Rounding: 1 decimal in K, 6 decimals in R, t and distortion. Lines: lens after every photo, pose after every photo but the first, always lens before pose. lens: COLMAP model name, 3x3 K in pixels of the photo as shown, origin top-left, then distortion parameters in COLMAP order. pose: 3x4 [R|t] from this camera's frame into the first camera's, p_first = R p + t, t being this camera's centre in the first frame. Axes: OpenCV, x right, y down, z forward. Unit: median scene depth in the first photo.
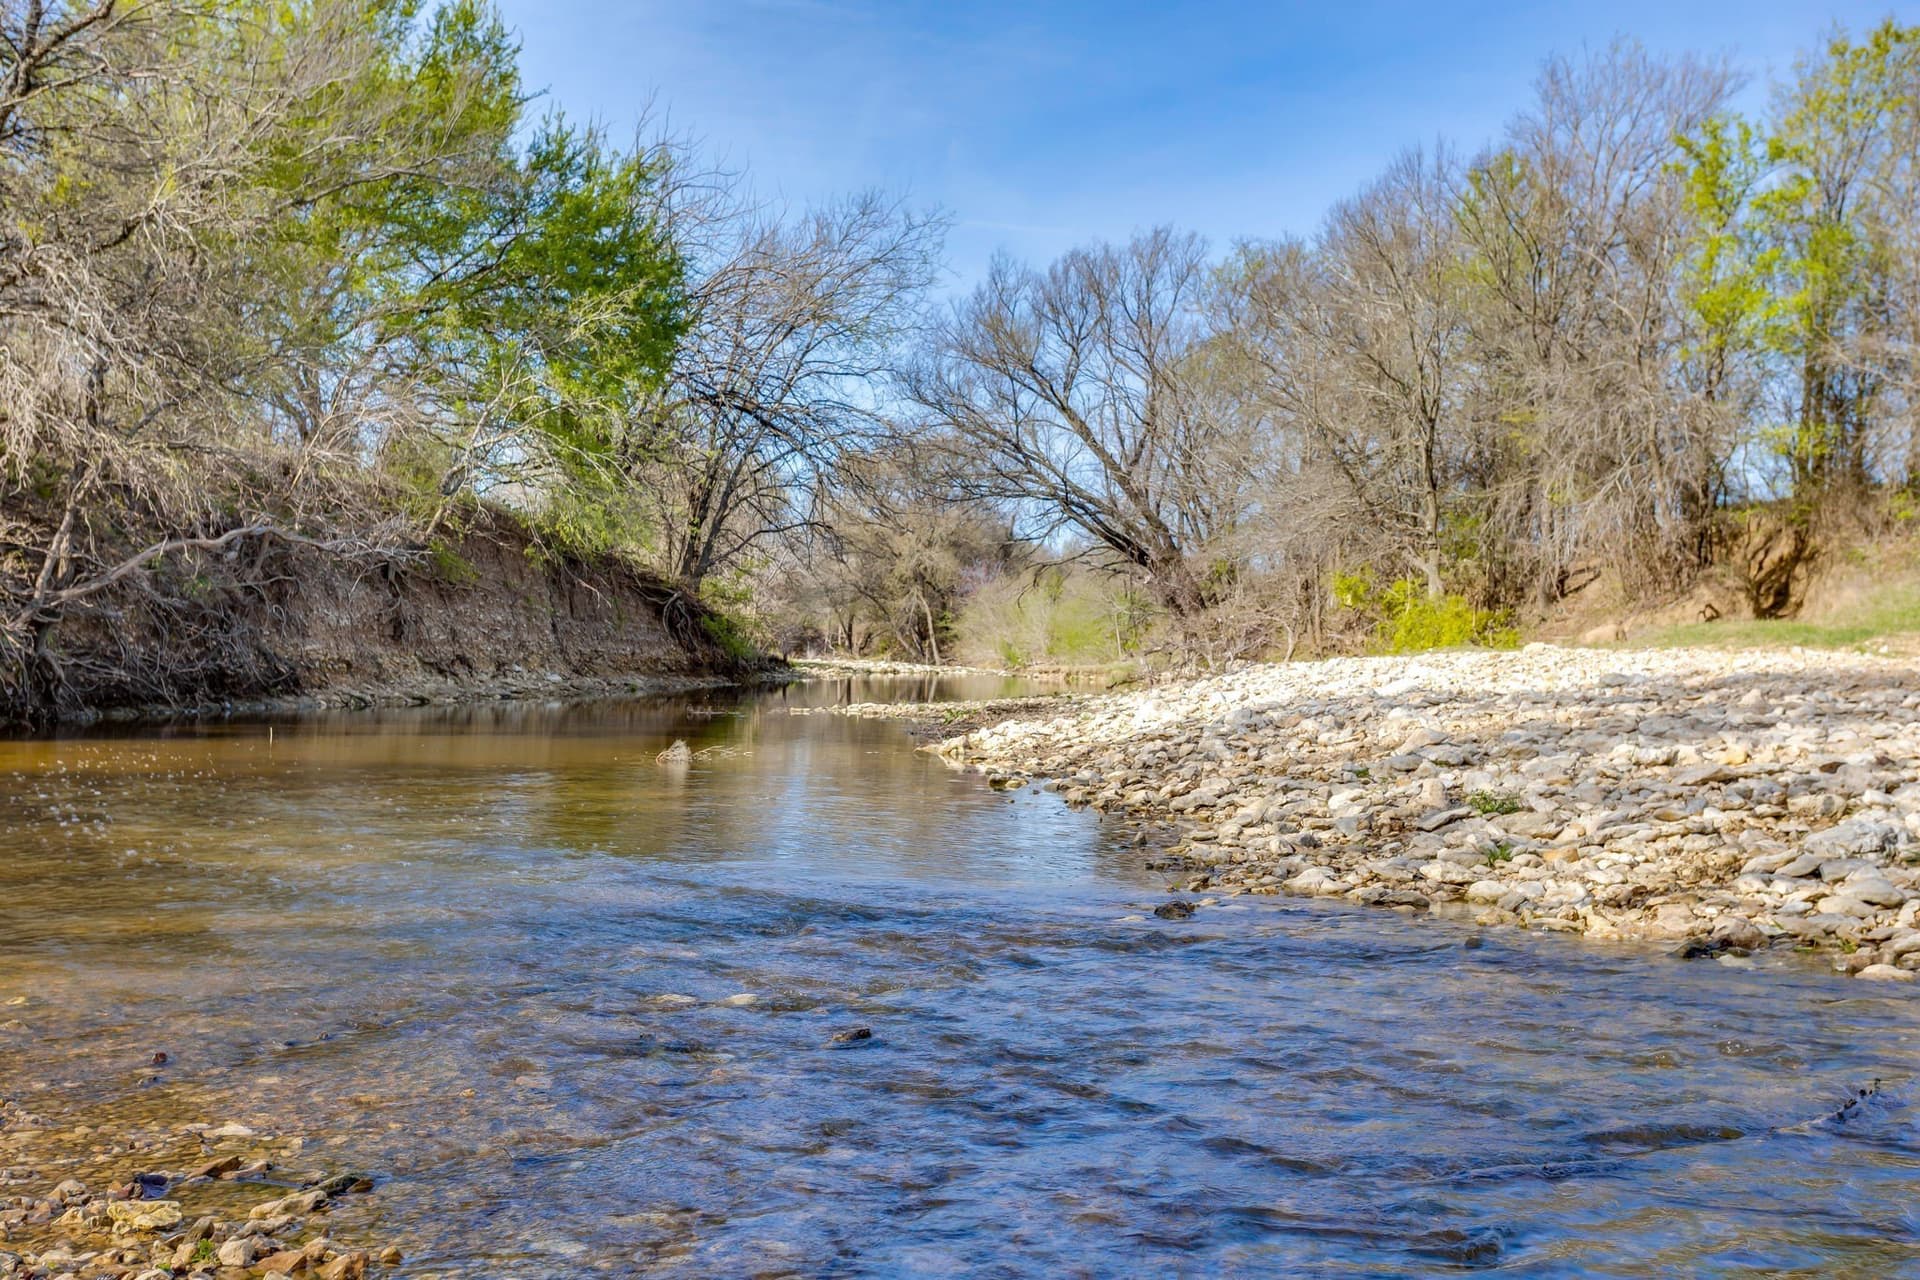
lens RADIAL K [[1946.2, 0, 960.0], [0, 1946.2, 640.0], [0, 0, 1]] dist [0.008594, 0.029149]
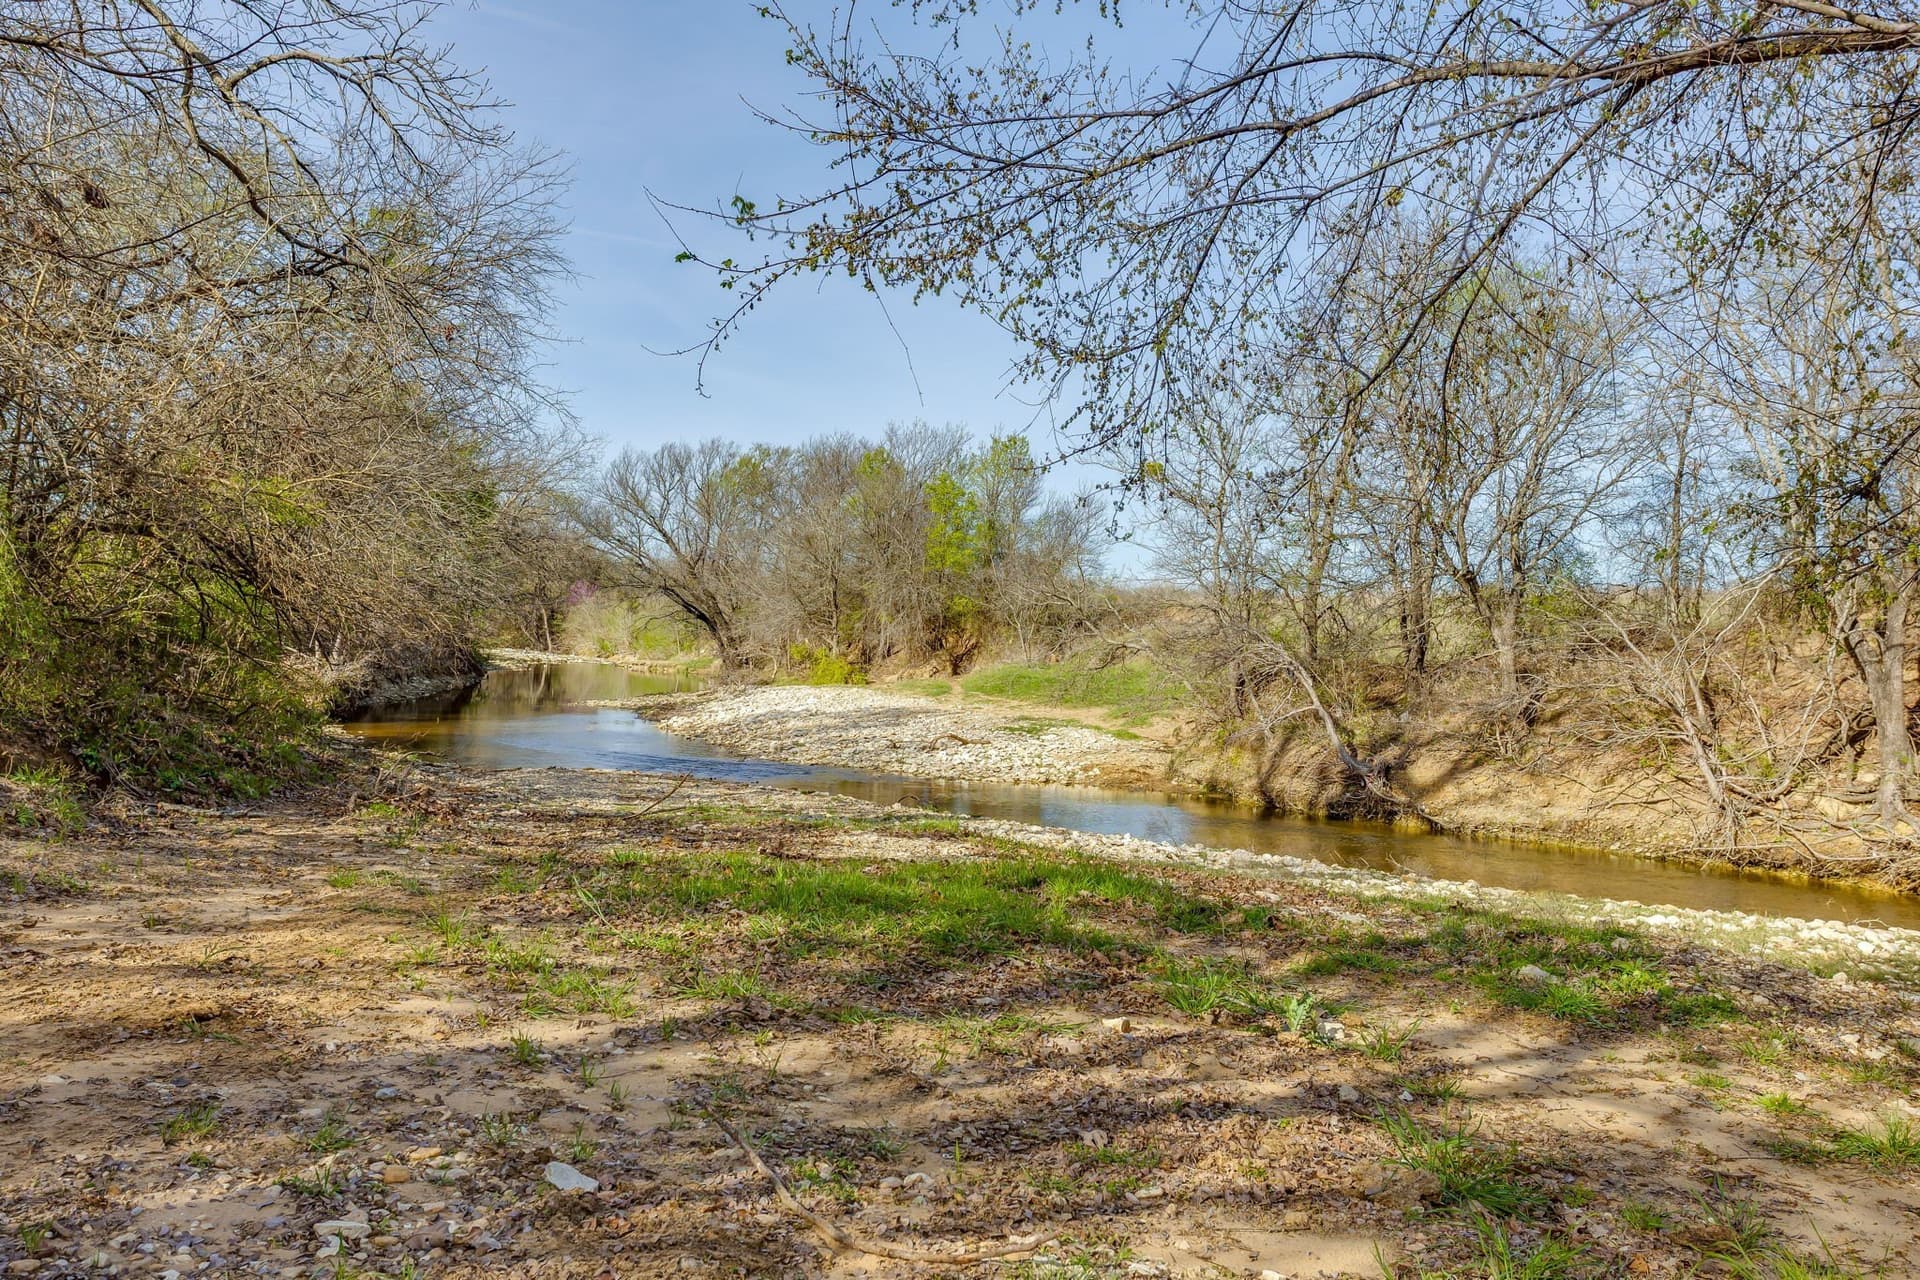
lens RADIAL K [[1946.2, 0, 960.0], [0, 1946.2, 640.0], [0, 0, 1]] dist [0.008594, 0.029149]
pose [[0.968424, 0.019522, 0.248543, -0.140845], [-0.027310, 0.999237, 0.027922, -0.080985], [-0.247809, -0.033828, 0.968218, -0.952655]]
